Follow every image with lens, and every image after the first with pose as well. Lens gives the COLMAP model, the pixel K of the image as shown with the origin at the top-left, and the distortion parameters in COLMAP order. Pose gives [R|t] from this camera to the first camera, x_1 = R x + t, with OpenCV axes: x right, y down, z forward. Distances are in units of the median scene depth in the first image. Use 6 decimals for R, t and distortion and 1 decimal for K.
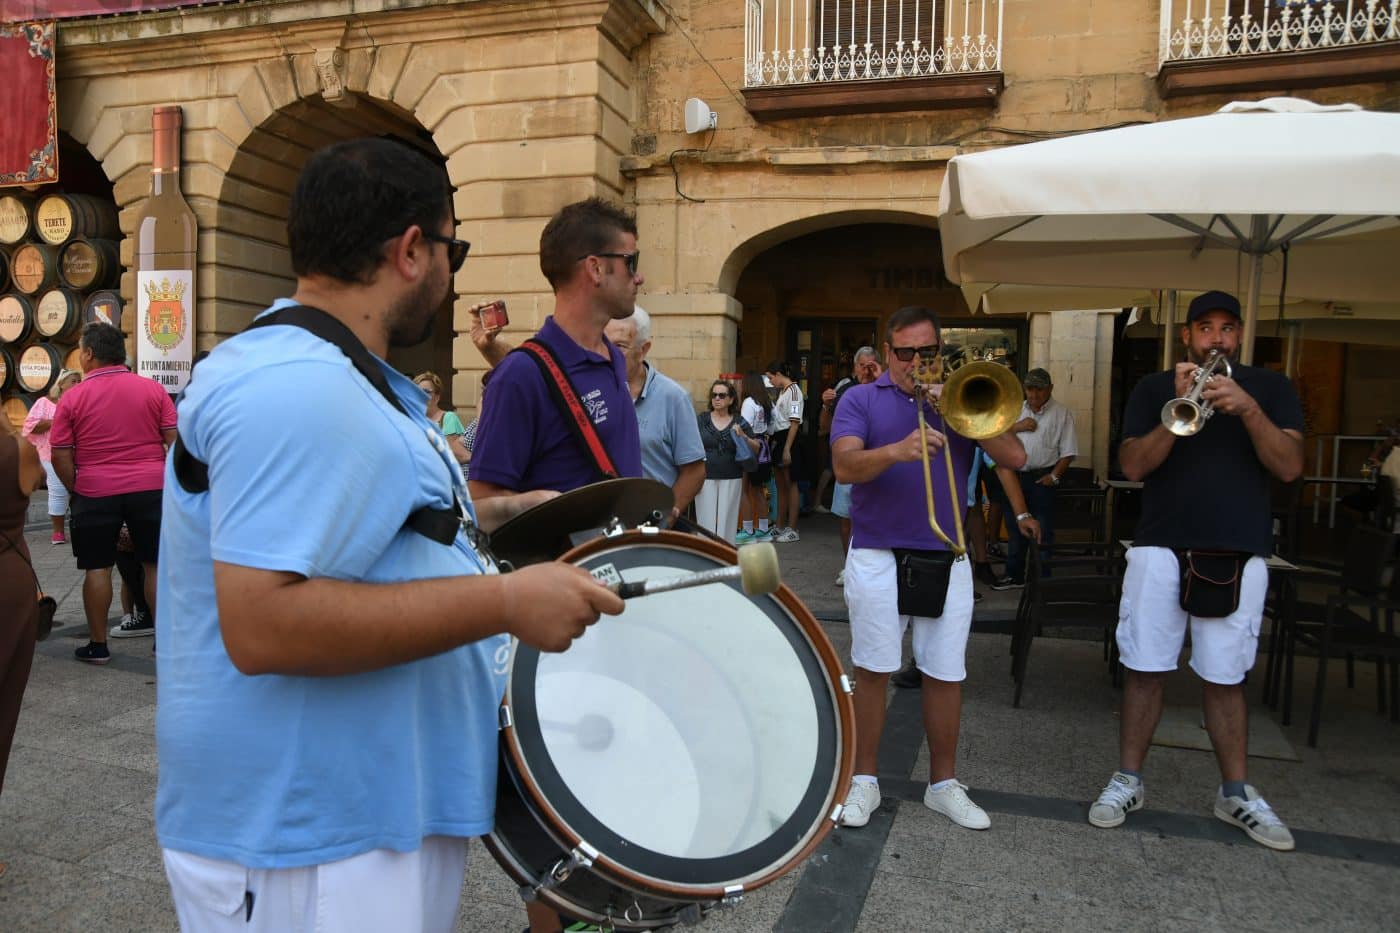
lens RADIAL K [[1020.8, 0, 719.8], [0, 1020.8, 468.2], [0, 0, 1]] dist [-0.141741, 0.147051]
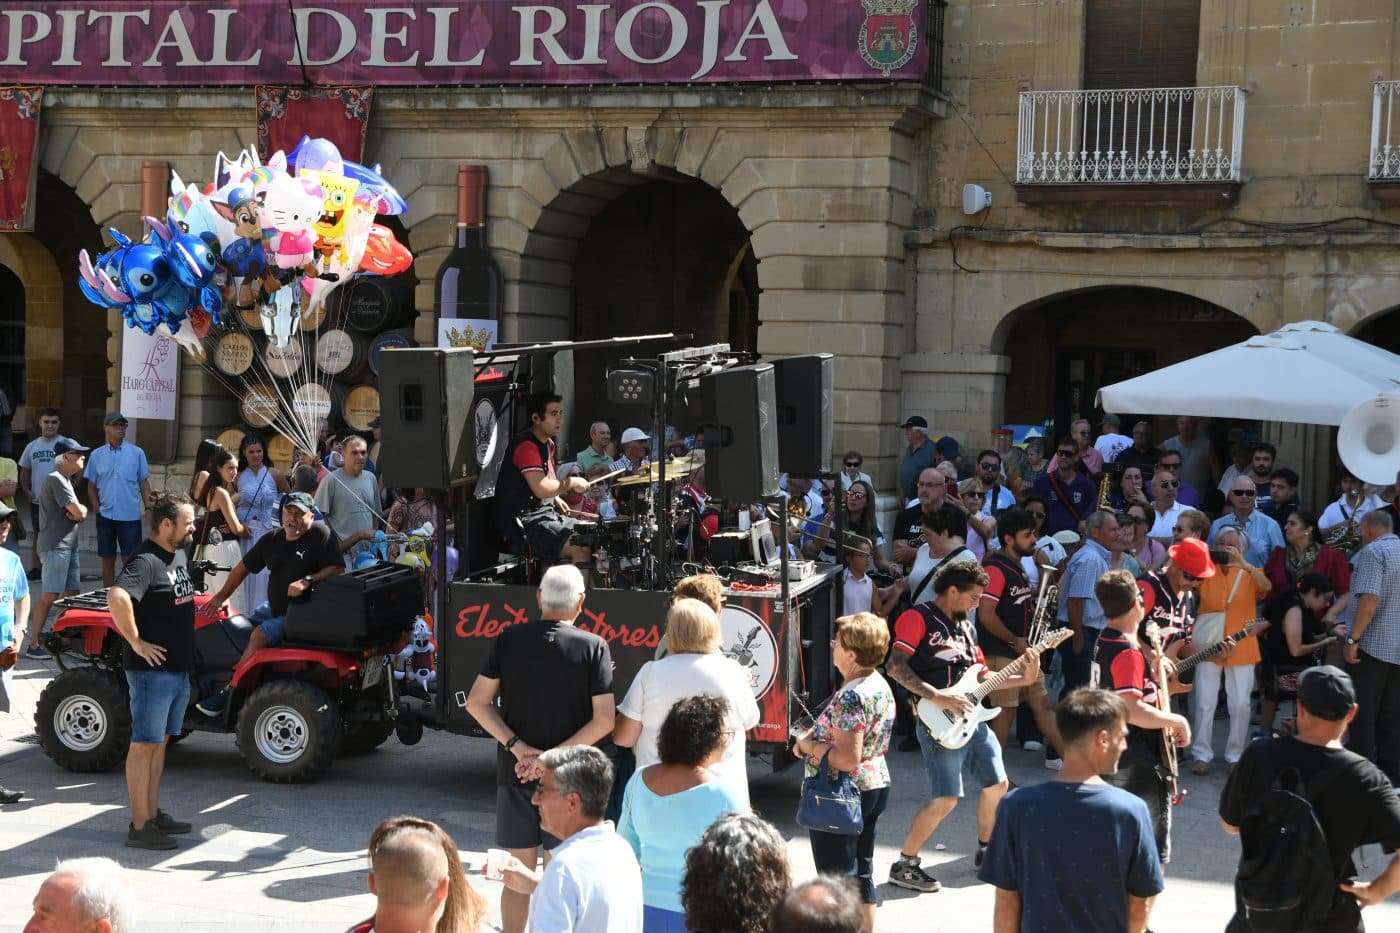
lens RADIAL K [[2723.2, 0, 702.2], [0, 2723.2, 551.2], [0, 0, 1]] dist [0.029473, 1.437031]
pose [[0.996733, 0.011532, -0.079939, -0.076434], [-0.010491, 0.999855, 0.013434, 0.009282], [0.080083, -0.012551, 0.996709, -2.062665]]
